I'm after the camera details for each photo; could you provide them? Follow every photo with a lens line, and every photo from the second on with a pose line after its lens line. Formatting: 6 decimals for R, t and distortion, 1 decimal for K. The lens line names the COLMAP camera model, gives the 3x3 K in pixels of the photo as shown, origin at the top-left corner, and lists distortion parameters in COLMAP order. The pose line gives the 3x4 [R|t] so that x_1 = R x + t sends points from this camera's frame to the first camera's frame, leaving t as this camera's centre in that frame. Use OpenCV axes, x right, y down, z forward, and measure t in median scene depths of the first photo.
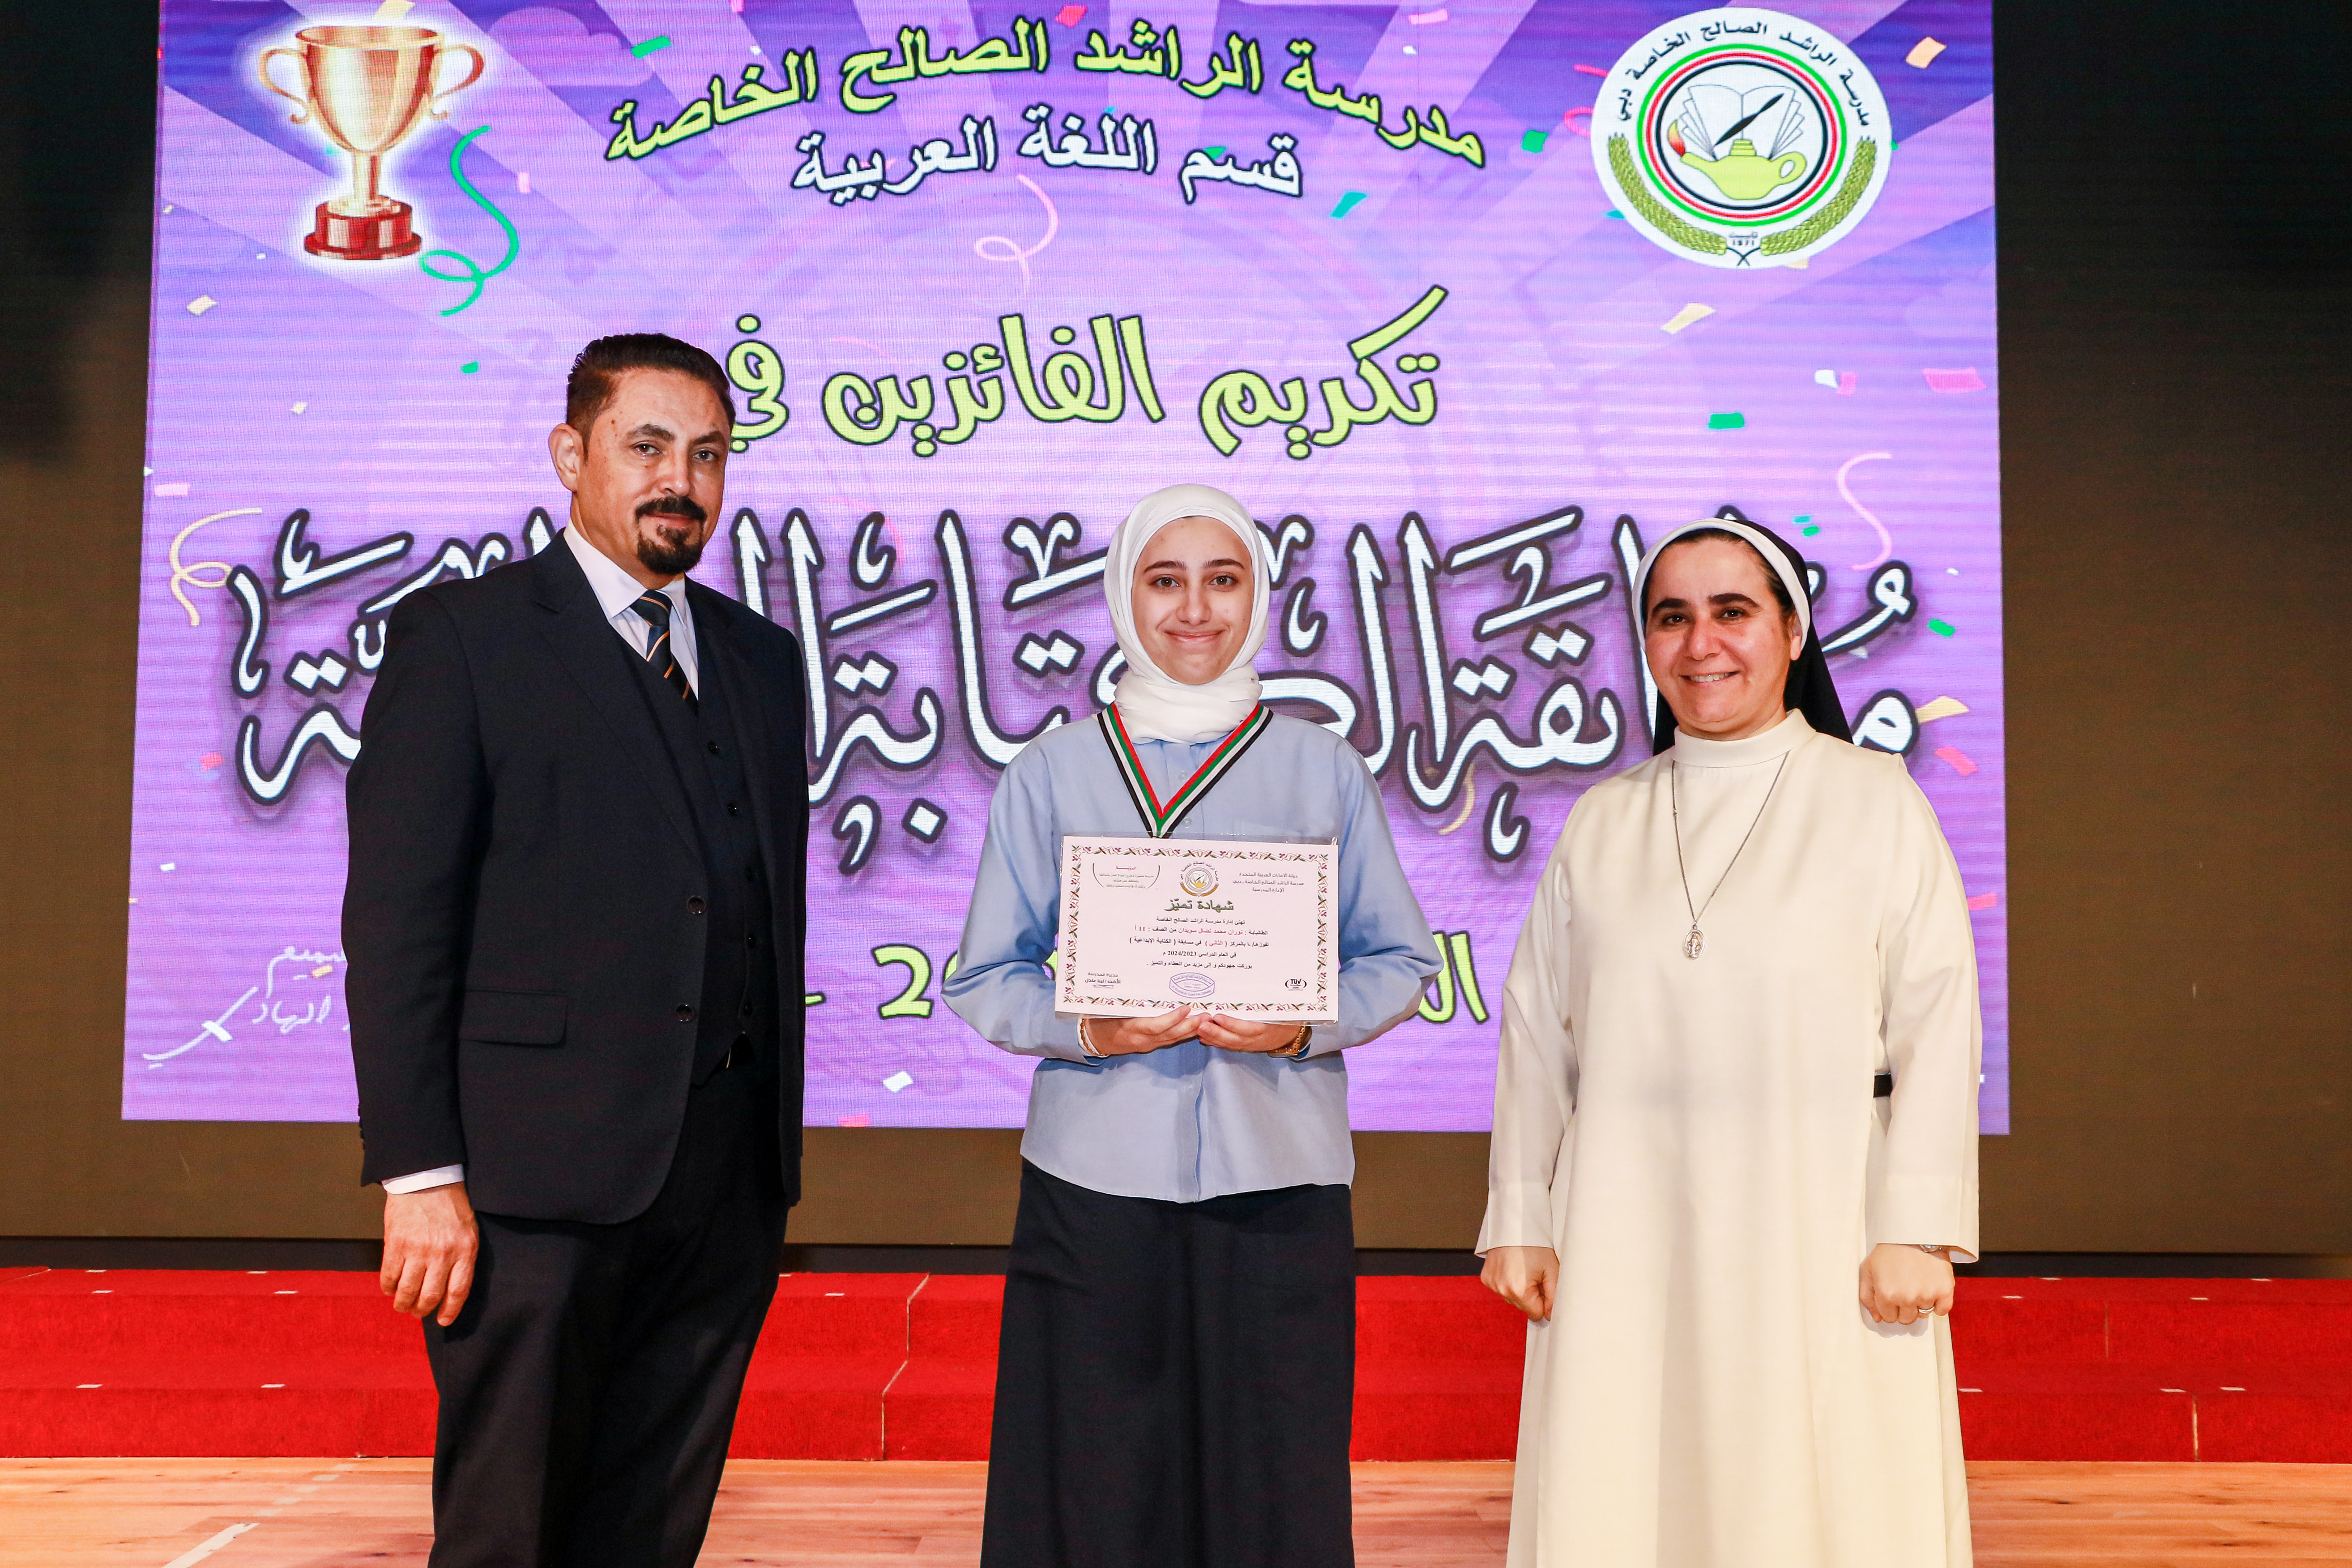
lens RADIAL K [[2594.2, 0, 1124.2], [0, 2594.2, 849.8], [0, 0, 1]] dist [-0.053215, 0.167375]
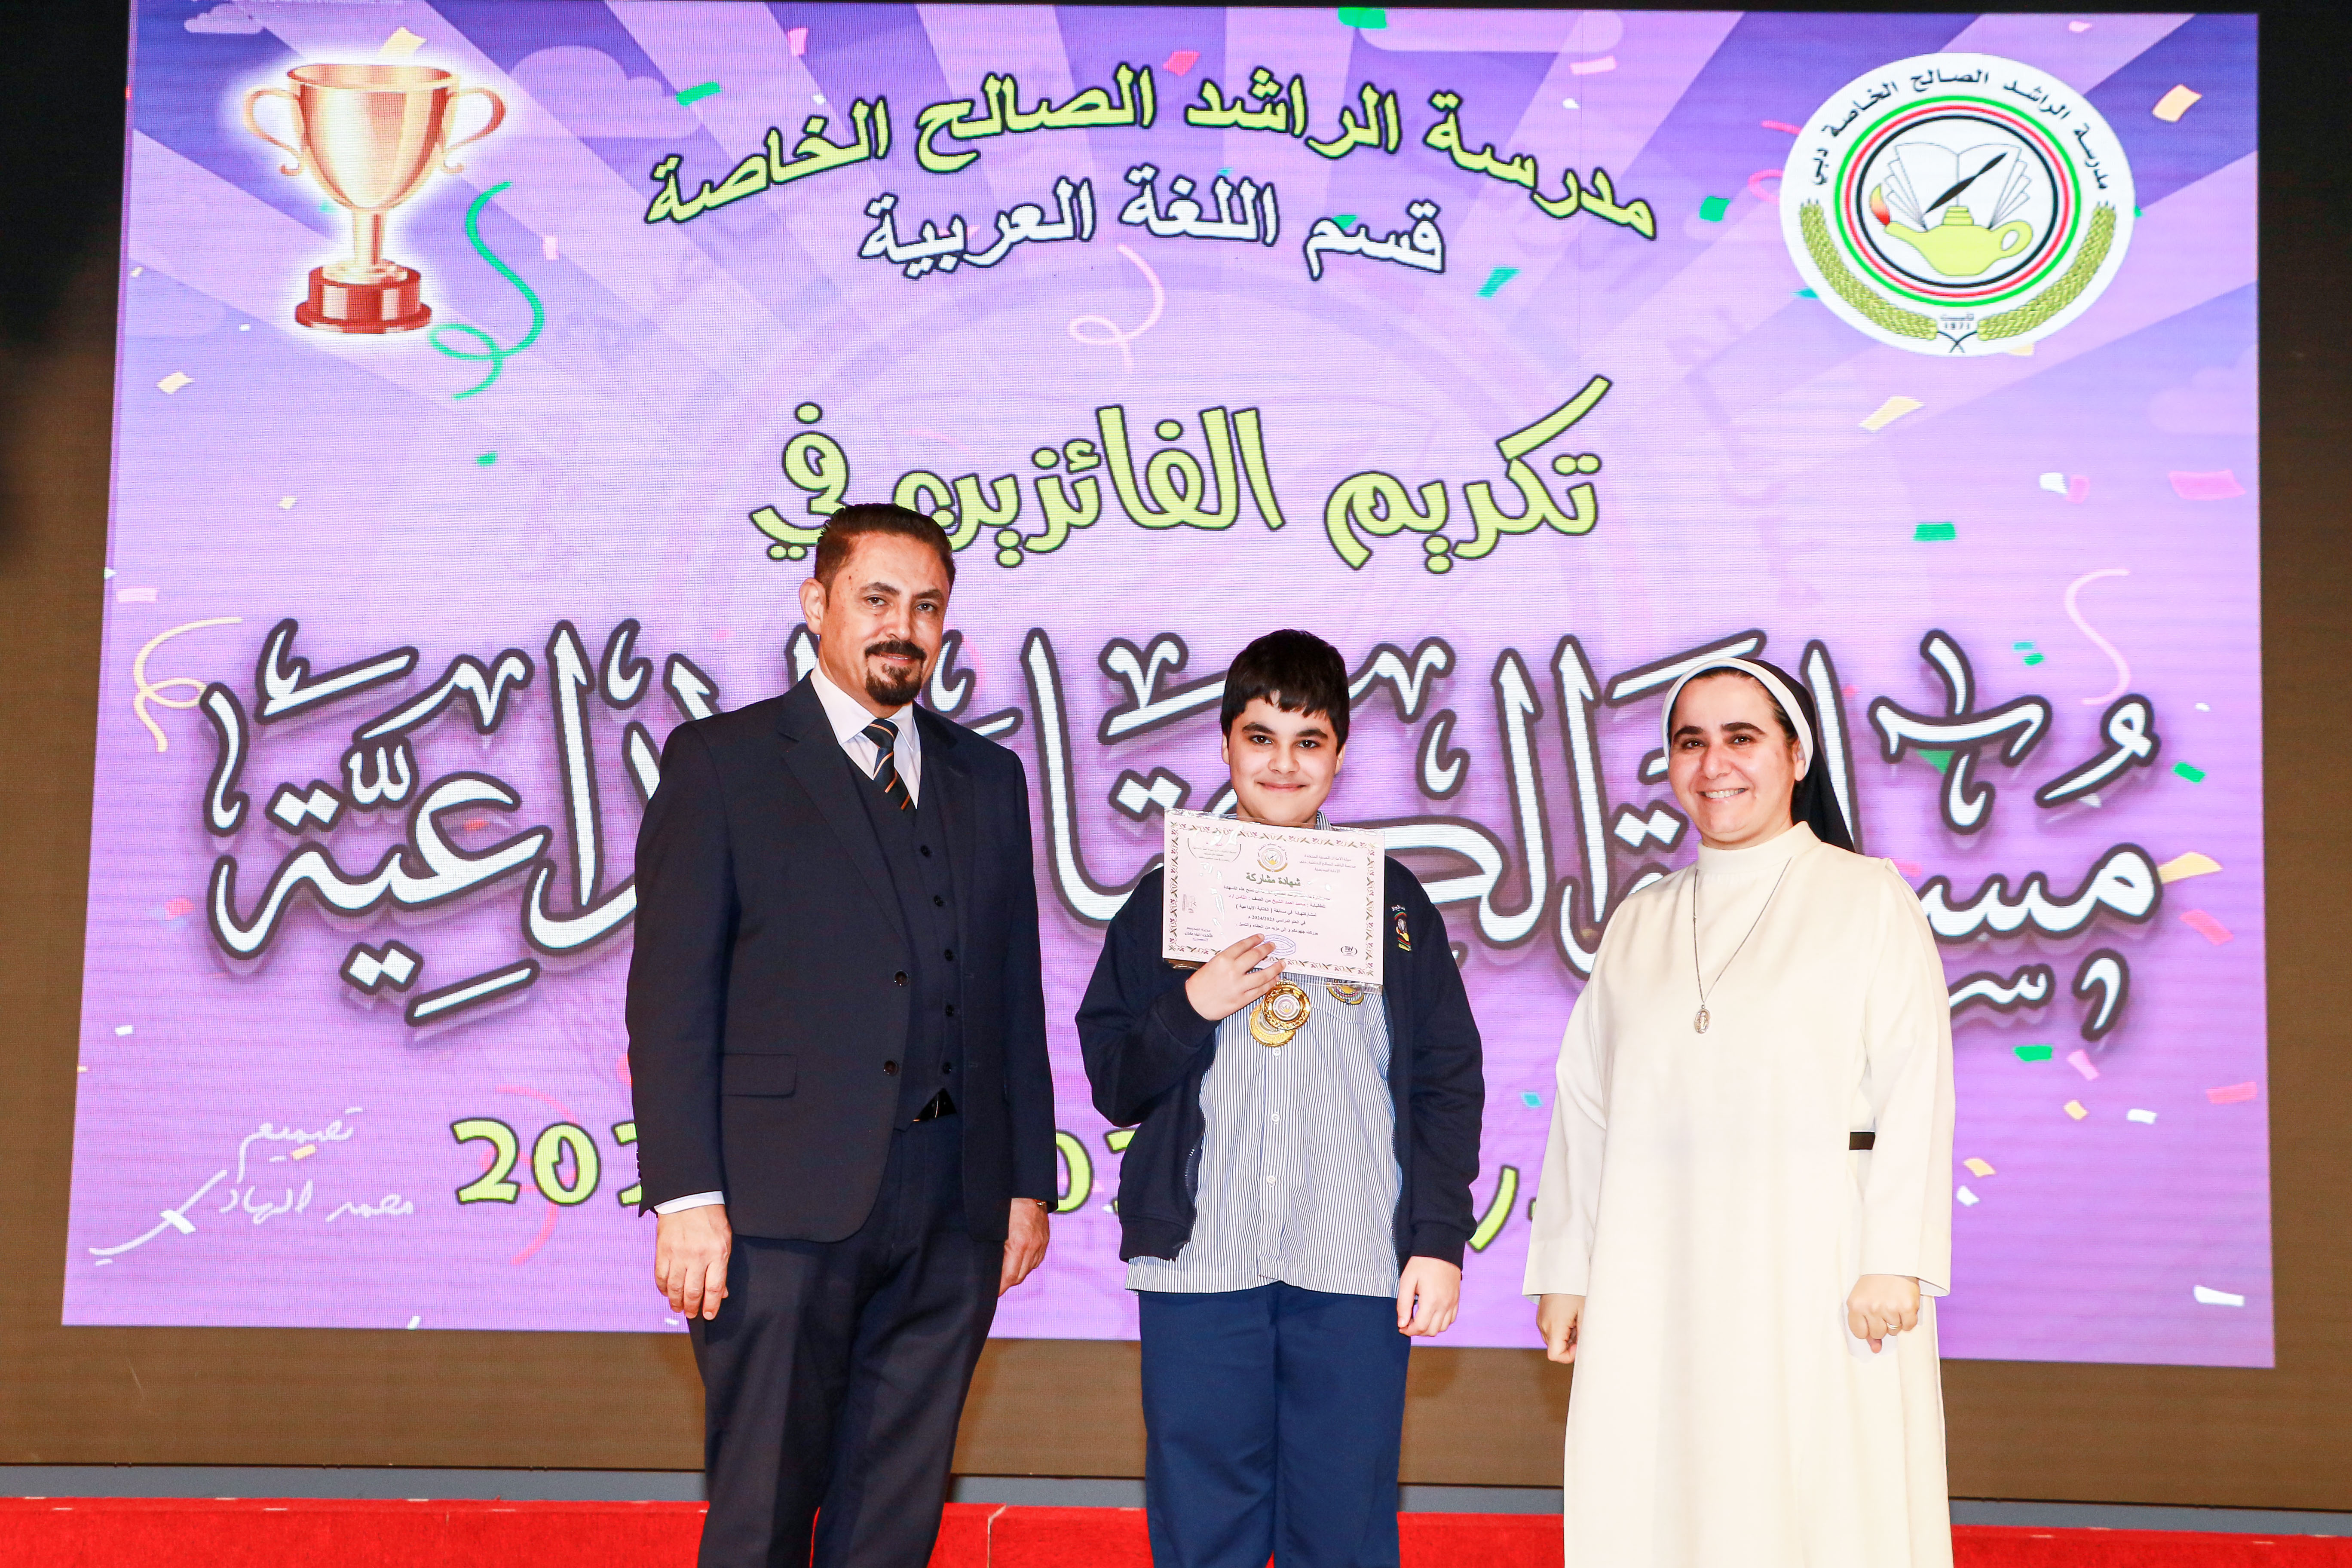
lens RADIAL K [[3845.6, 0, 1161.9], [0, 3845.6, 856.3], [0, 0, 1]] dist [0.038301, 0.244788]
pose [[0.999844, 0.009415, -0.014938, -0.005345], [-0.010295, 0.998151, -0.059906, 0.022137], [0.014347, 0.060050, 0.998092, -0.282188]]
